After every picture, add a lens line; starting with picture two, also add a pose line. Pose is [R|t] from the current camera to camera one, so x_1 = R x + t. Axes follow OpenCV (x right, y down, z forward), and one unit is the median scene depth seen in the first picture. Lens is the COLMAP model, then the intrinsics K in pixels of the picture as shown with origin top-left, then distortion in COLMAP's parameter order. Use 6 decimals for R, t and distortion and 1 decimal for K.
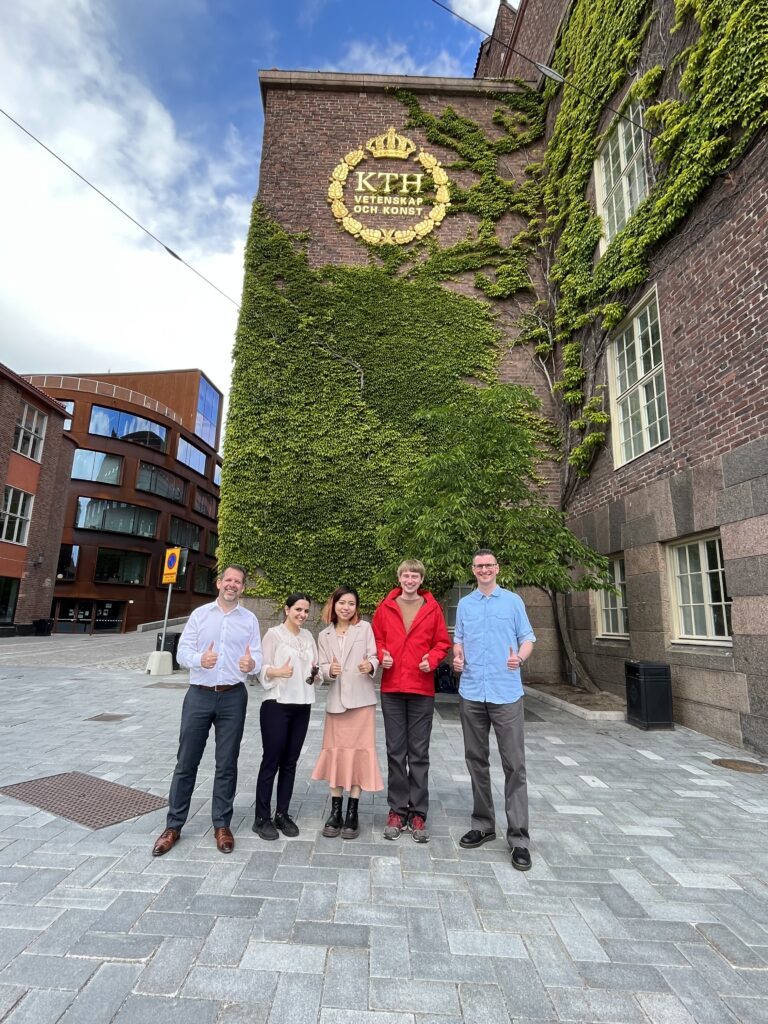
lens RADIAL K [[523.0, 0, 384.0], [0, 523.0, 512.0], [0, 0, 1]] dist [-0.004500, -0.001285]
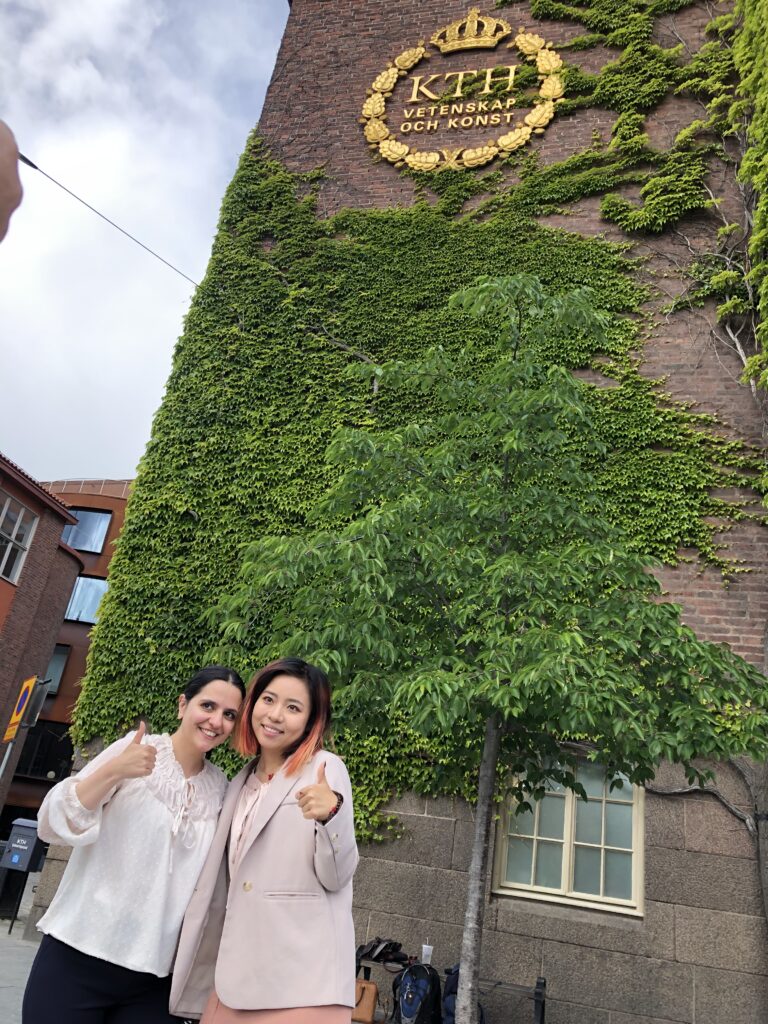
lens RADIAL K [[829.6, 0, 384.0], [0, 829.6, 512.0], [0, 0, 1]] dist [0.009578, 0.016673]
pose [[0.964719, 0.001064, -0.263280, 0.180054], [-0.064483, 0.970490, -0.232358, 0.074505], [0.255263, 0.241137, 0.936319, 0.207385]]
